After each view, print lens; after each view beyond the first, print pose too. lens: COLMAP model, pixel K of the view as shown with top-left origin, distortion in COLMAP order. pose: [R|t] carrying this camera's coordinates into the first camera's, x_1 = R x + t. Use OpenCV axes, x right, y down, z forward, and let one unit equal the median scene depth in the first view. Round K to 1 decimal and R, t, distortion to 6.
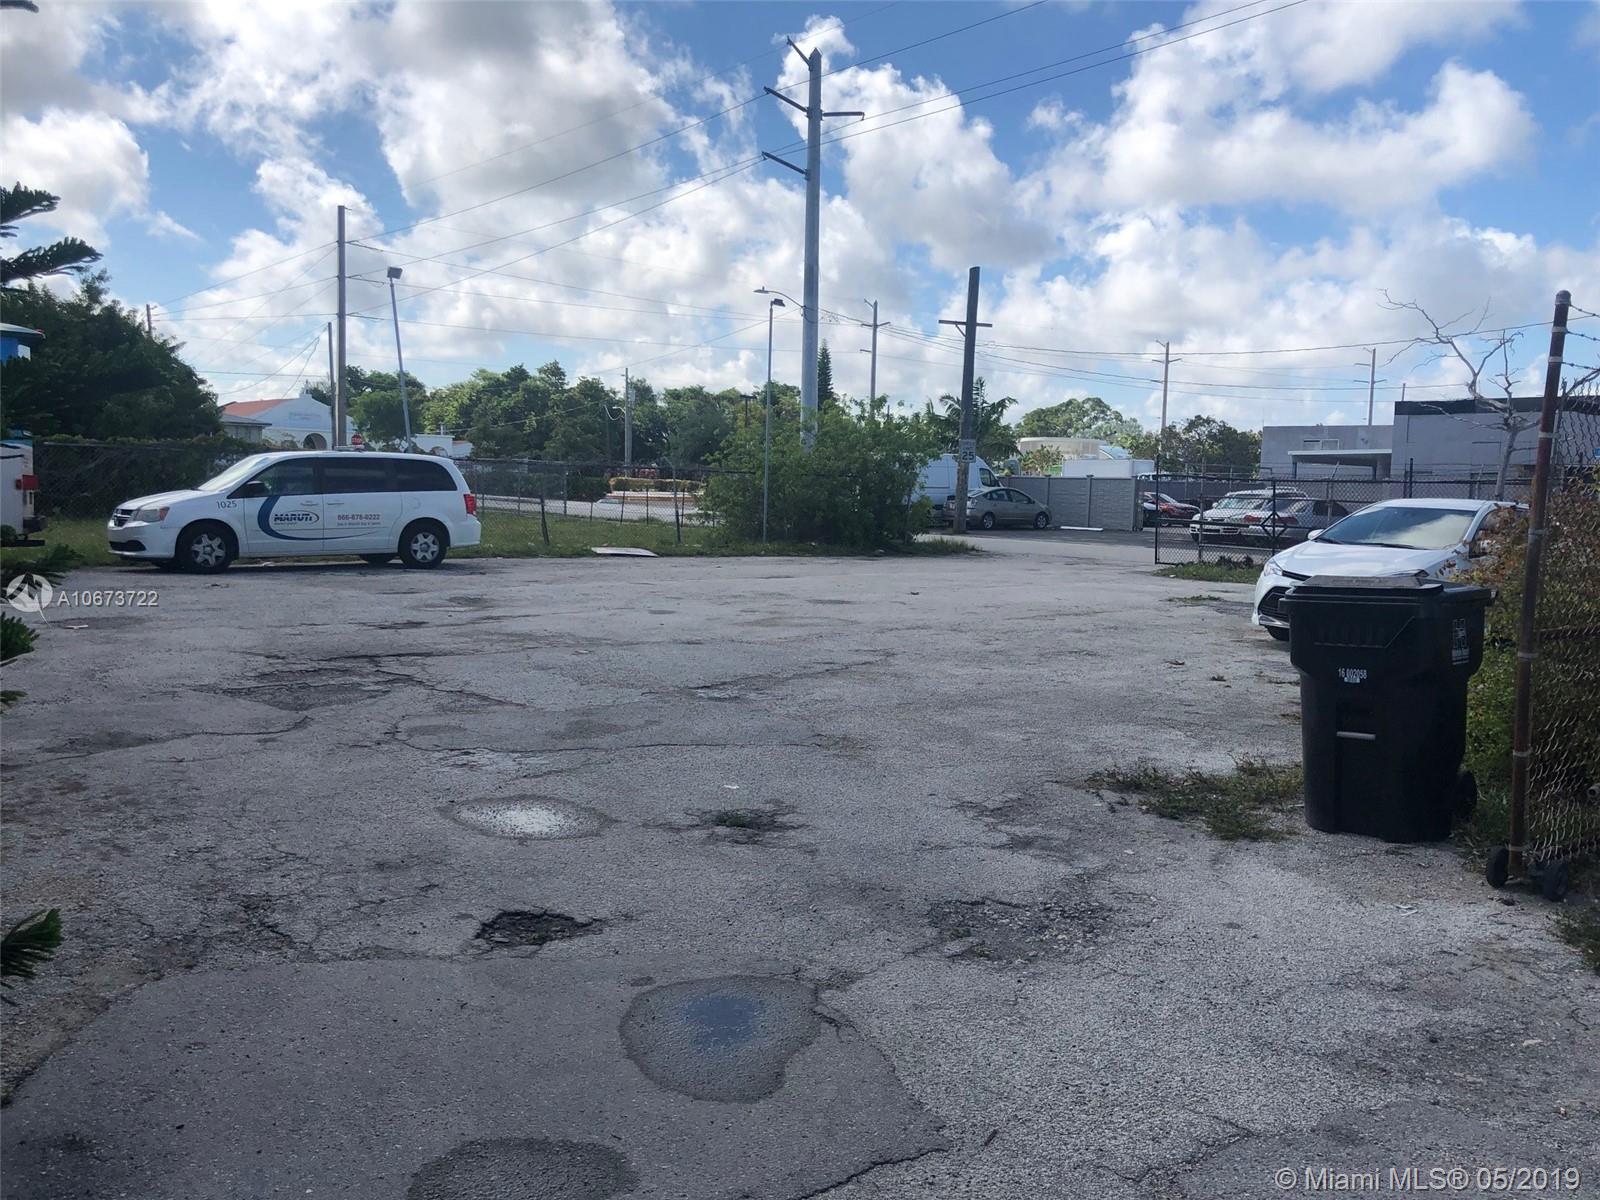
lens RADIAL K [[1309.0, 0, 807.0], [0, 1309.0, 574.9], [0, 0, 1]] dist [0.057384, -0.085542]
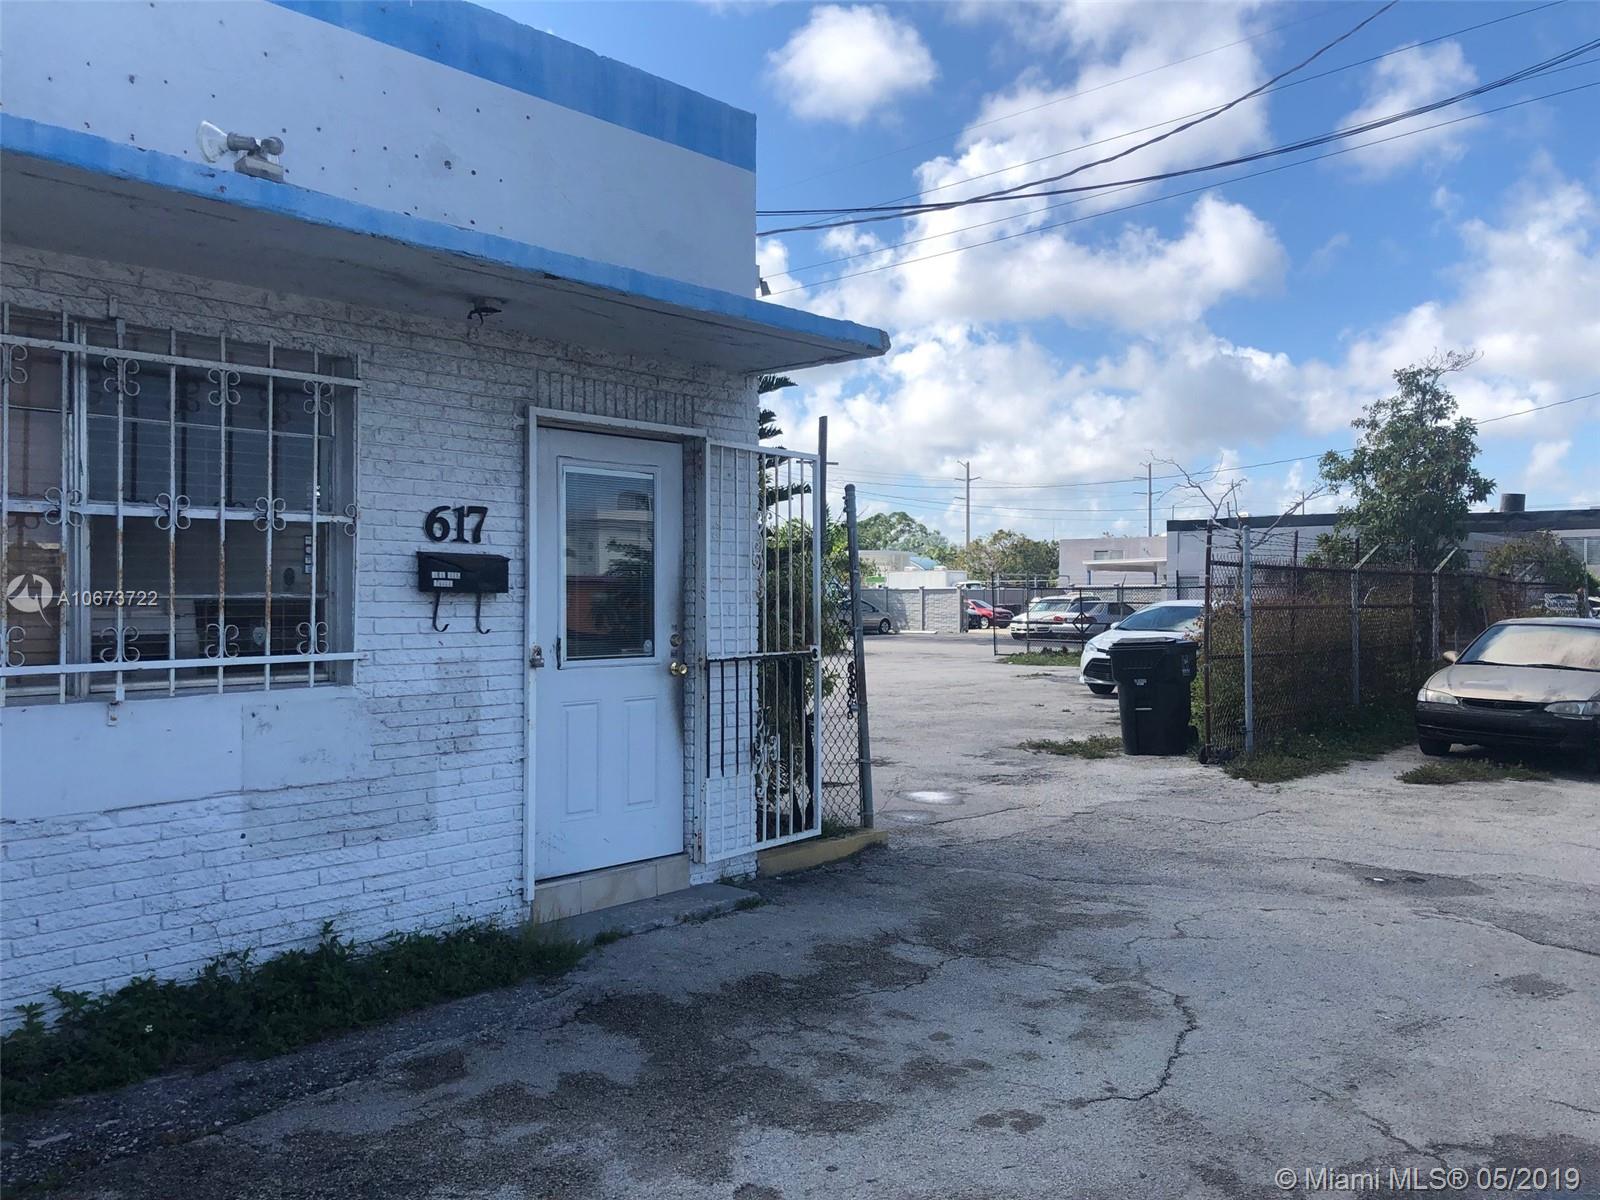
lens RADIAL K [[1309.0, 0, 763.2], [0, 1309.0, 640.4], [0, 0, 1]] dist [0.057384, -0.085542]
pose [[0.993190, -0.035398, 0.111001, -0.104926], [0.039528, 0.998597, -0.035222, 0.013367], [-0.109598, 0.039370, 0.993196, -0.257701]]
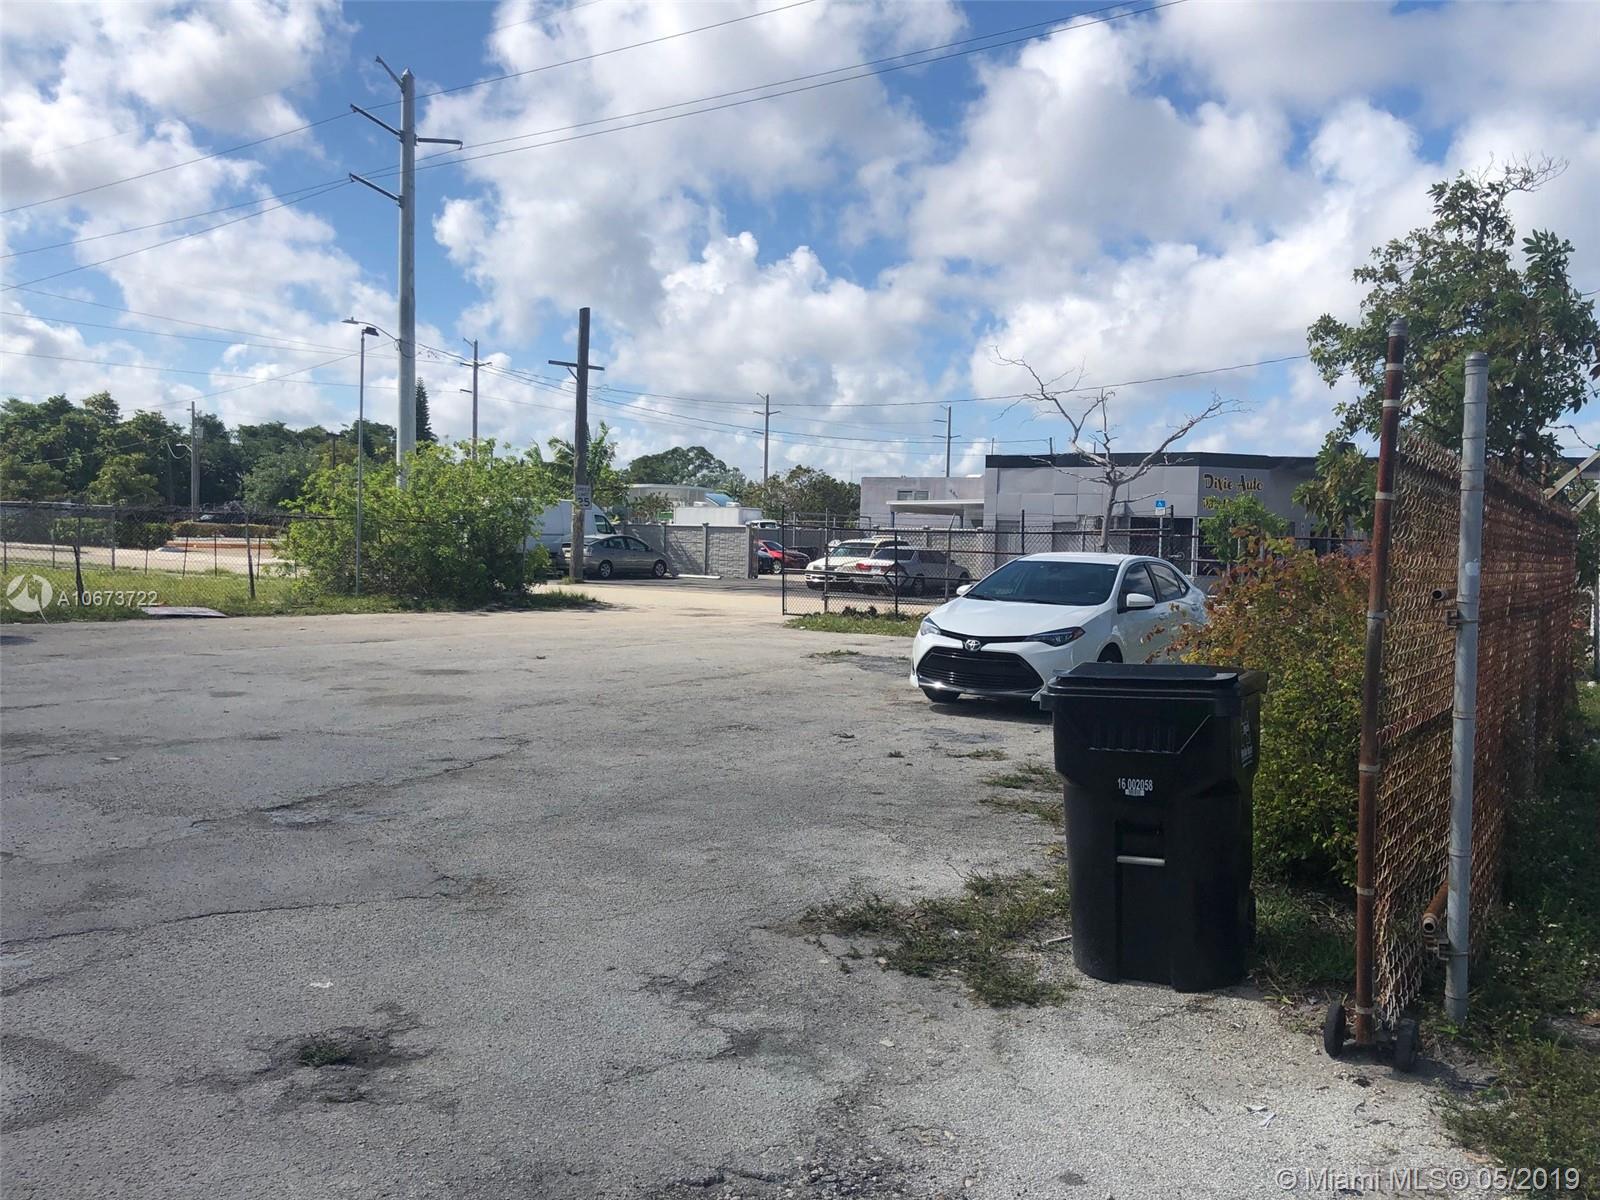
lens RADIAL K [[1309.0, 0, 810.5], [0, 1309.0, 574.9], [0, 0, 1]] dist [0.057384, -0.085542]
pose [[0.955250, -0.009521, 0.295647, -0.003715], [0.019717, 0.999309, -0.031524, -0.007358], [-0.295142, 0.035942, 0.954777, 0.062614]]
